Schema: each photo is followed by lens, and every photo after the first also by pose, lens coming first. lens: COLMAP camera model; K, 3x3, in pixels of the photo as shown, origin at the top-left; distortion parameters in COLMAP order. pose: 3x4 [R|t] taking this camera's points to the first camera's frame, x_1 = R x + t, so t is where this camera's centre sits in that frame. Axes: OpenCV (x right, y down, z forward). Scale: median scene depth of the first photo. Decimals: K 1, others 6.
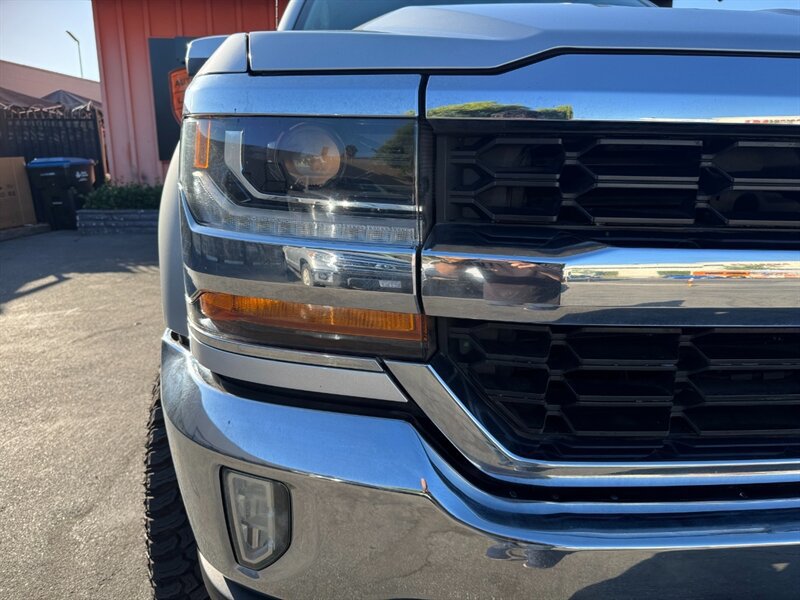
lens RADIAL K [[627.5, 0, 400.0], [0, 627.5, 300.0], [0, 0, 1]] dist [0.016869, -0.003702]
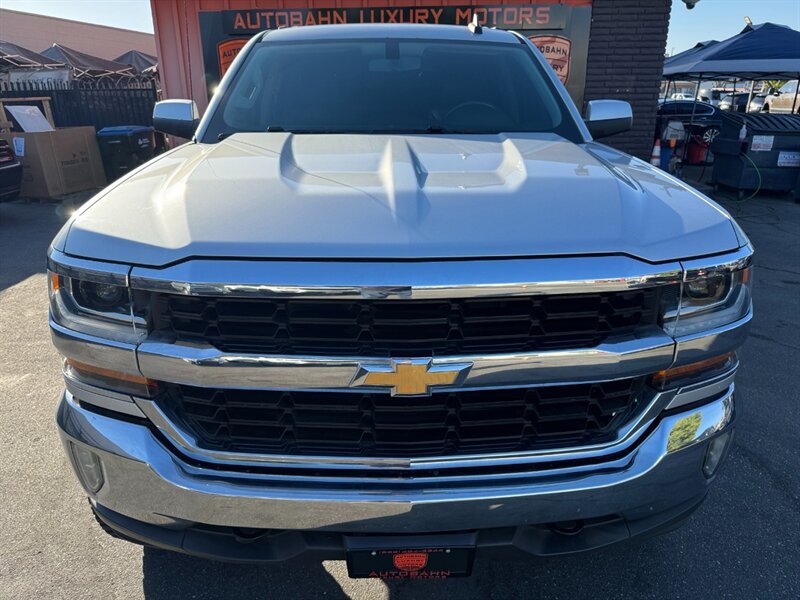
lens RADIAL K [[627.5, 0, 400.0], [0, 627.5, 300.0], [0, 0, 1]] dist [0.016869, -0.003702]
pose [[0.992435, 0.025898, -0.120009, 0.086195], [-0.014438, 0.995335, 0.095395, -0.034058], [0.121920, -0.092941, 0.988179, -0.069131]]
